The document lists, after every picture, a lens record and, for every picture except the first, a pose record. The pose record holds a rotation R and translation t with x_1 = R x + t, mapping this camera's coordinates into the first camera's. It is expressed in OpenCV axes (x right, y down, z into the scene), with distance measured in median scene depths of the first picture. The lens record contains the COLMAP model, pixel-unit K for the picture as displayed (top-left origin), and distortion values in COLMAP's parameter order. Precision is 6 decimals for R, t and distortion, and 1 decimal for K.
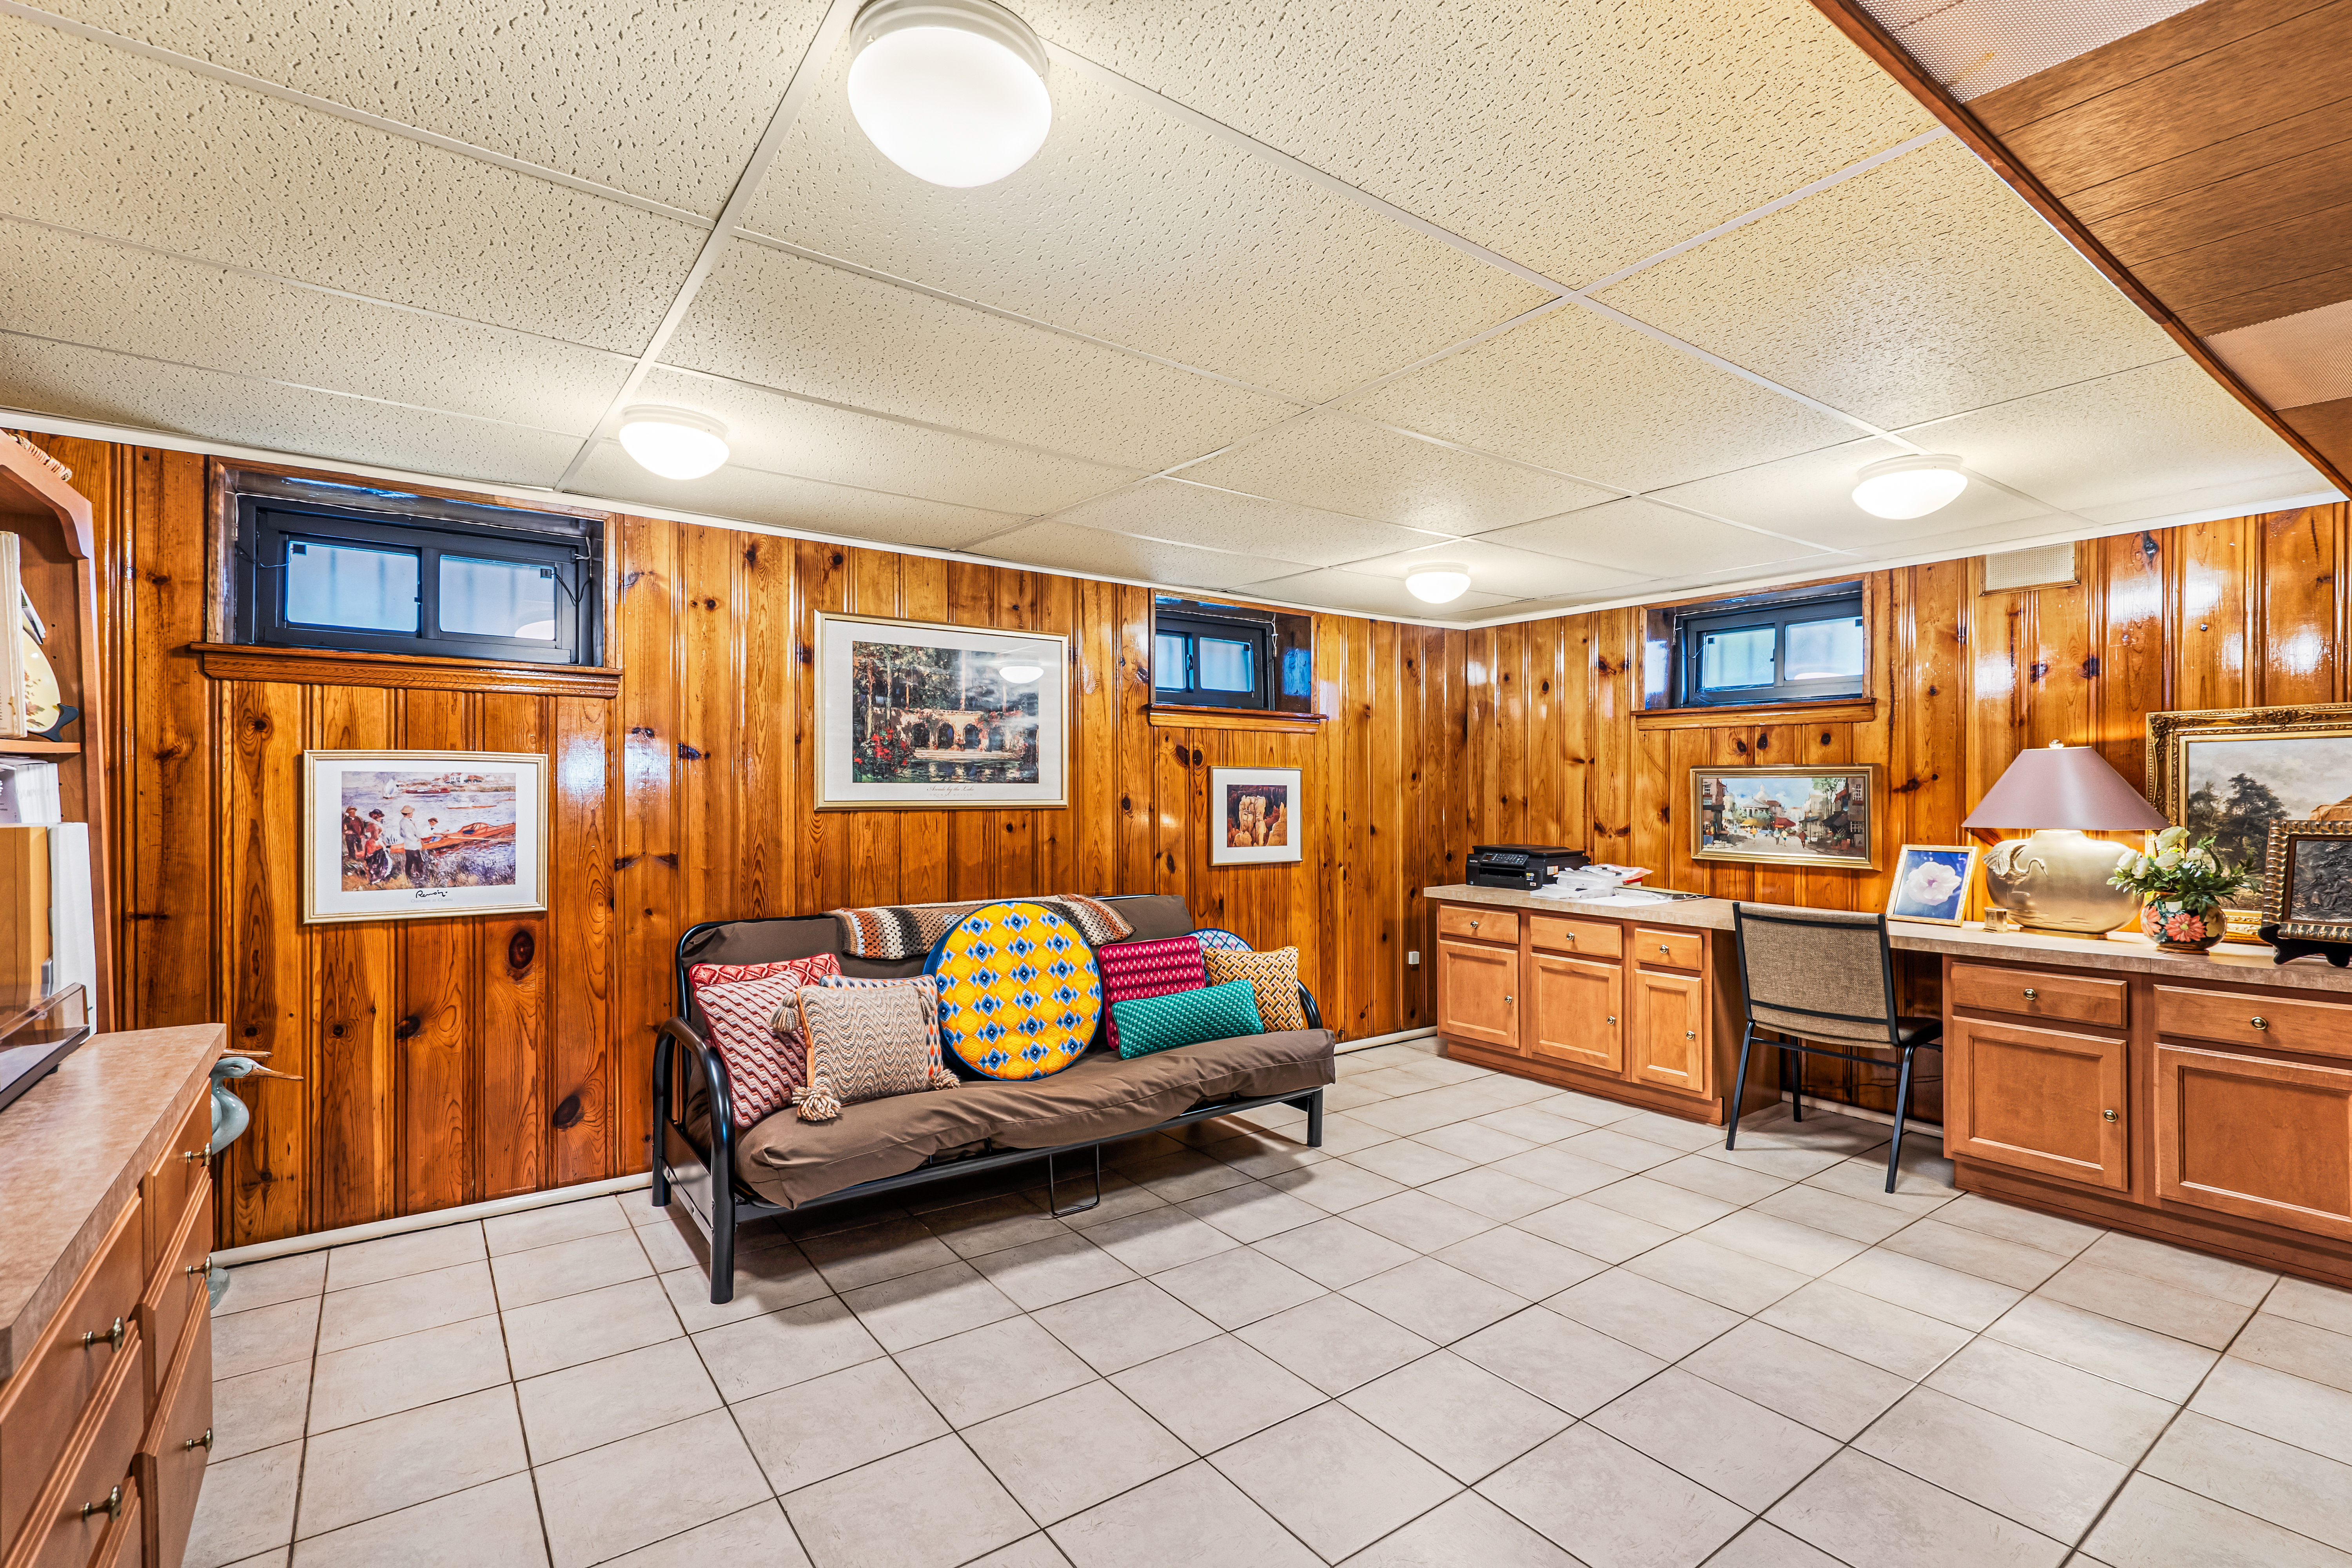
lens RADIAL K [[1087.1, 0, 1176.0], [0, 1087.1, 784.0], [0, 0, 1]] dist [-0.000364, -0.000022]
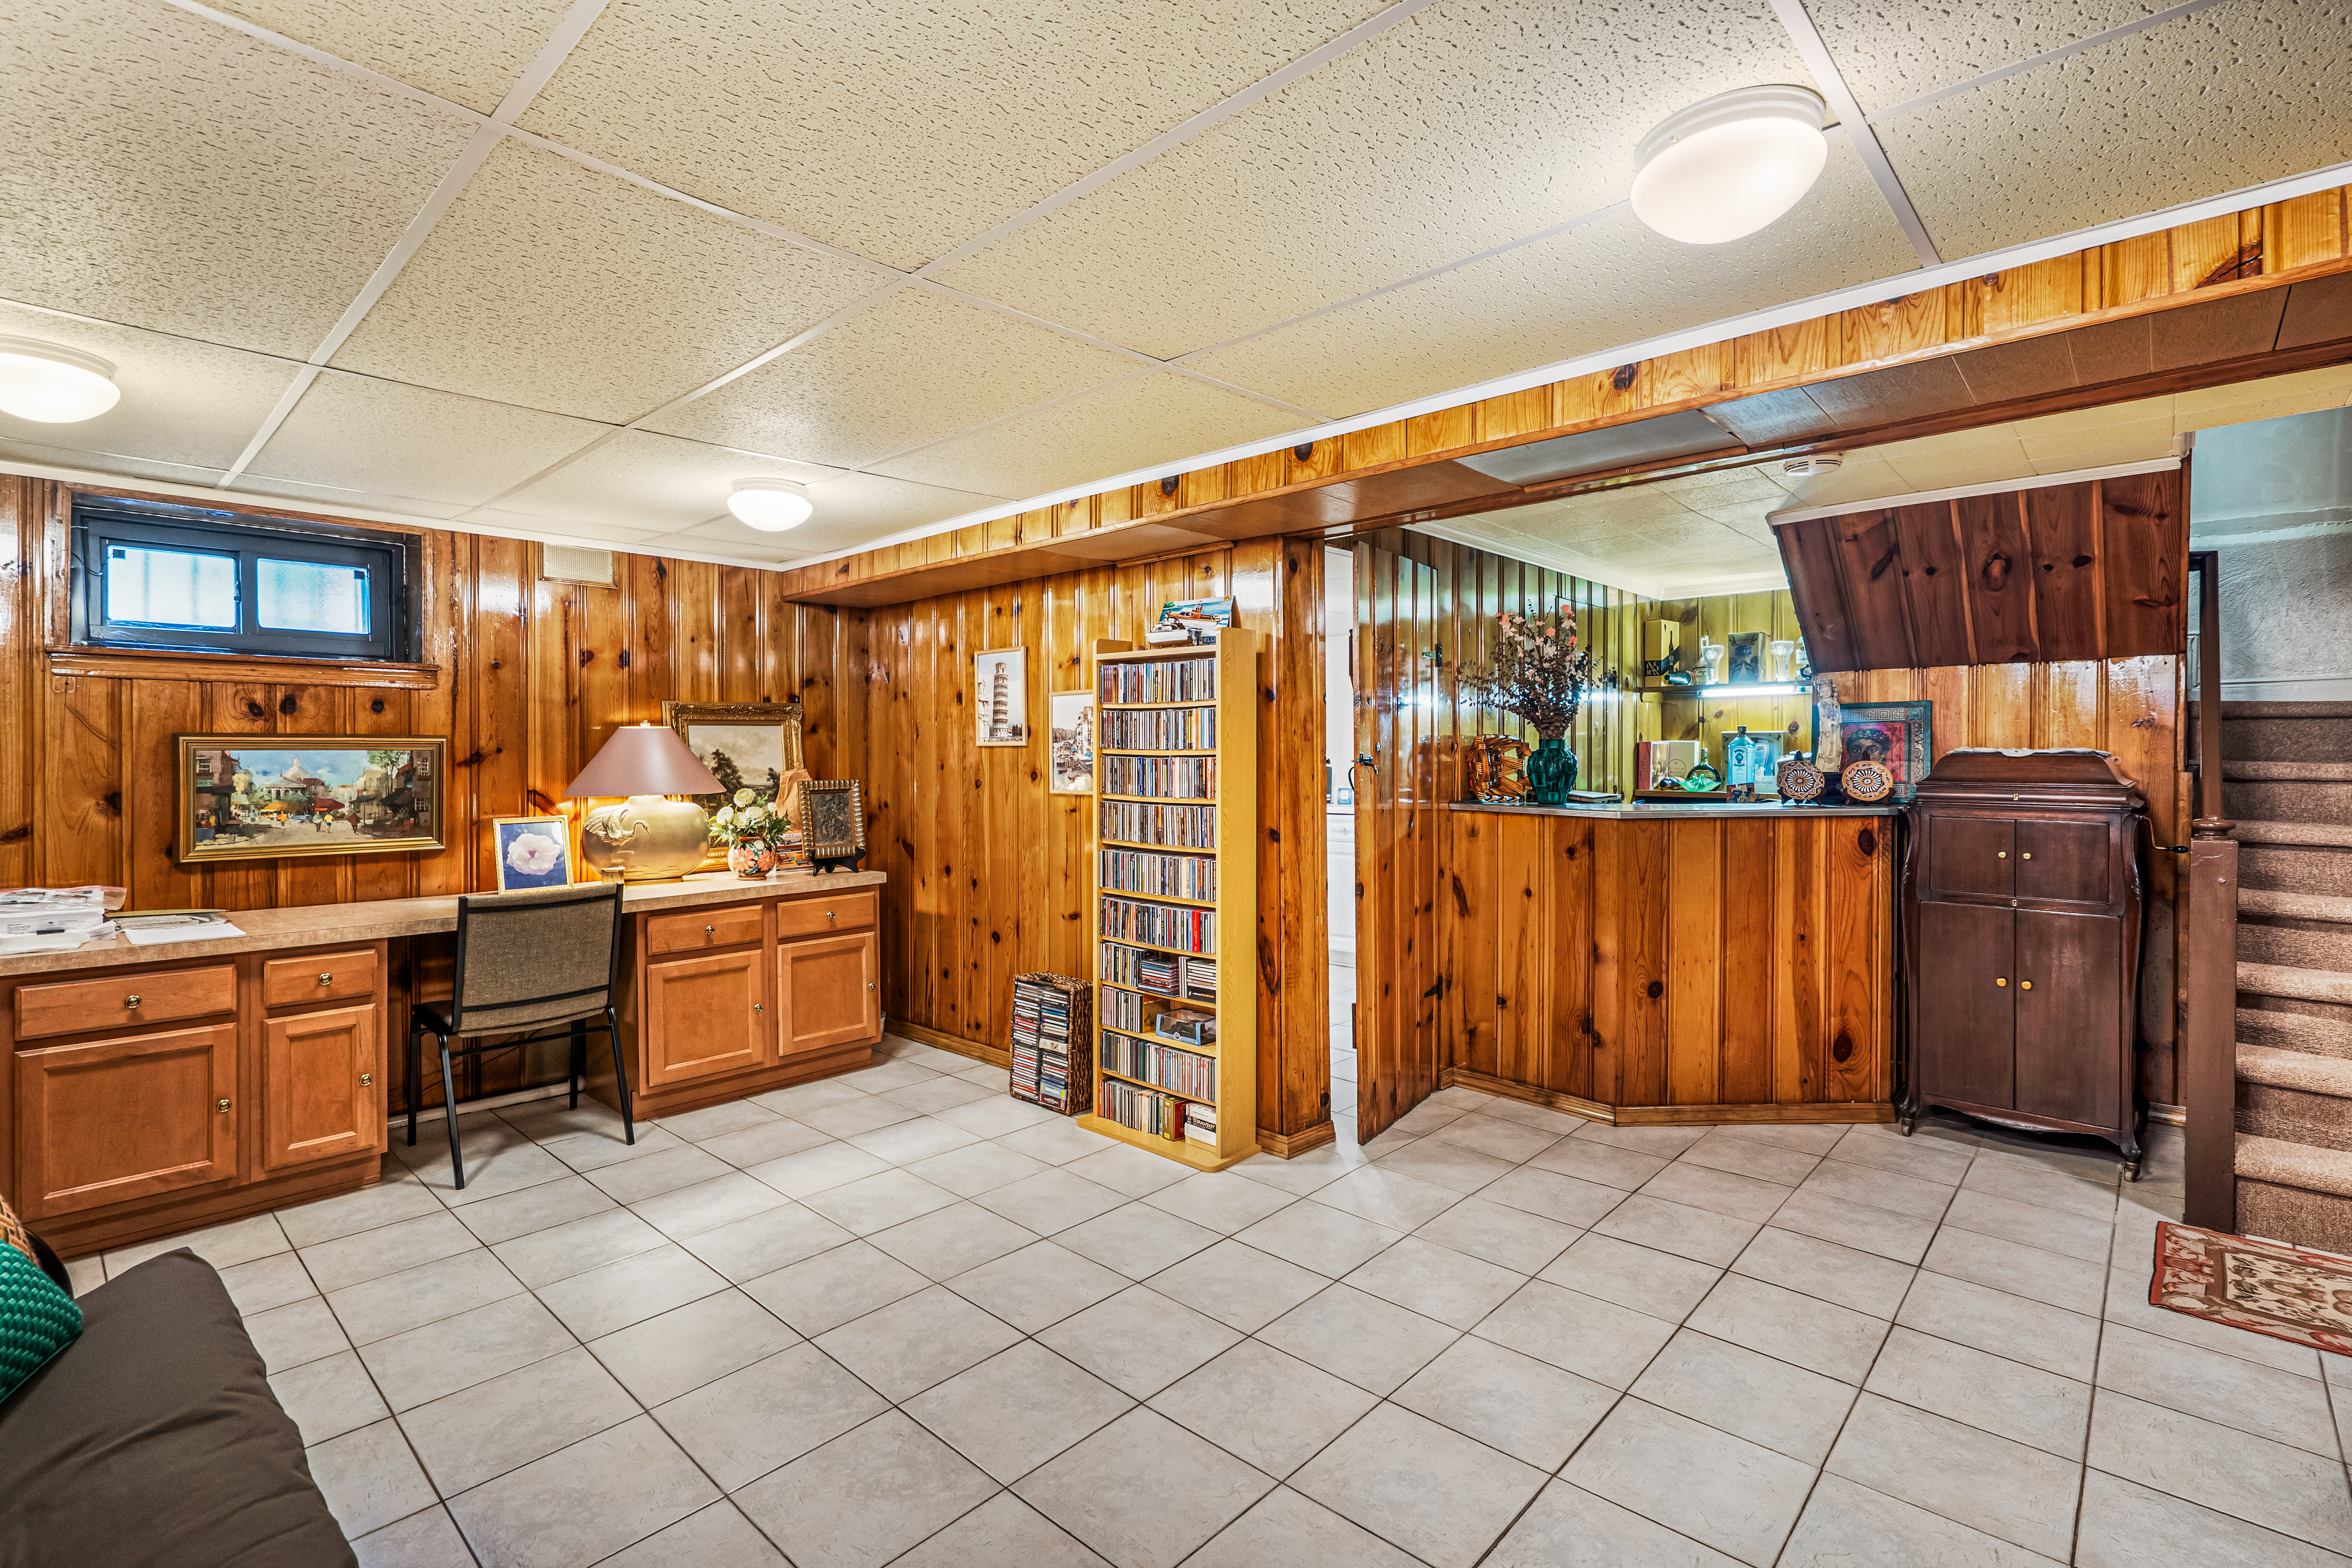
lens RADIAL K [[1063.2, 0, 1164.8], [0, 1063.2, 764.9], [0, 0, 1]] dist [0.000884, 0.000146]
pose [[-0.182238, -0.009145, 0.983212, -0.368758], [0.000807, 0.999955, 0.009450, -0.001709], [-0.983254, 0.002516, -0.182223, 0.554873]]
